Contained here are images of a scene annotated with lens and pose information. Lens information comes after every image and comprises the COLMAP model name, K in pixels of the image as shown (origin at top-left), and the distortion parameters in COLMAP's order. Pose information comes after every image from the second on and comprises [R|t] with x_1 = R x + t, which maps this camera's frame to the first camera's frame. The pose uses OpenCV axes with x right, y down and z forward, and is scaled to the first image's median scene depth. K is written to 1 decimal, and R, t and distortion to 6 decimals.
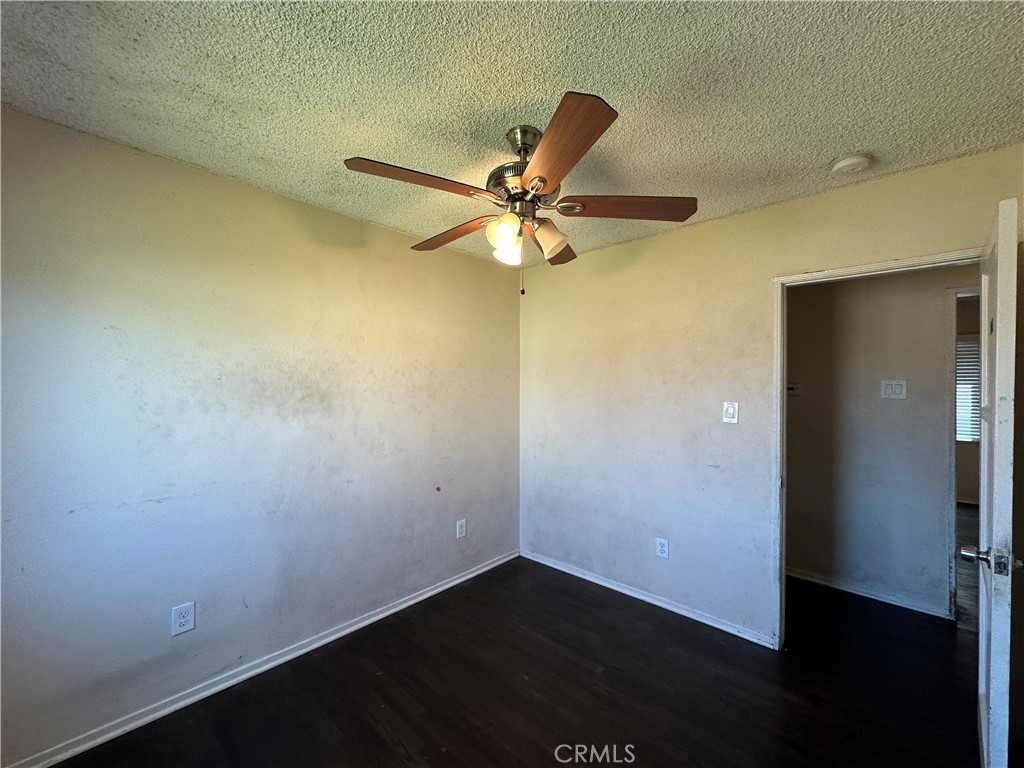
lens RADIAL K [[406.7, 0, 510.9], [0, 406.7, 384.9], [0, 0, 1]] dist [-0.004088, 0.000641]
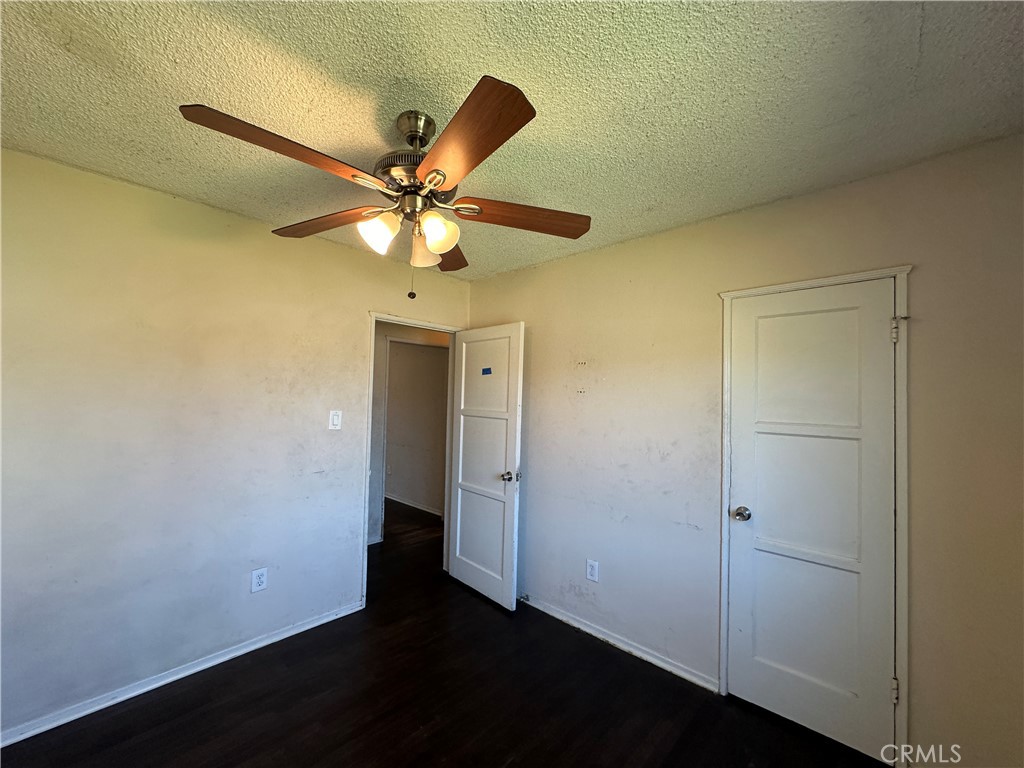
lens RADIAL K [[406.7, 0, 510.9], [0, 406.7, 384.9], [0, 0, 1]] dist [-0.004088, 0.000641]
pose [[0.015352, 0.035589, 0.999249, -0.562735], [-0.010328, 0.999319, -0.035433, 0.006383], [-0.999829, -0.009776, 0.015710, 0.492679]]
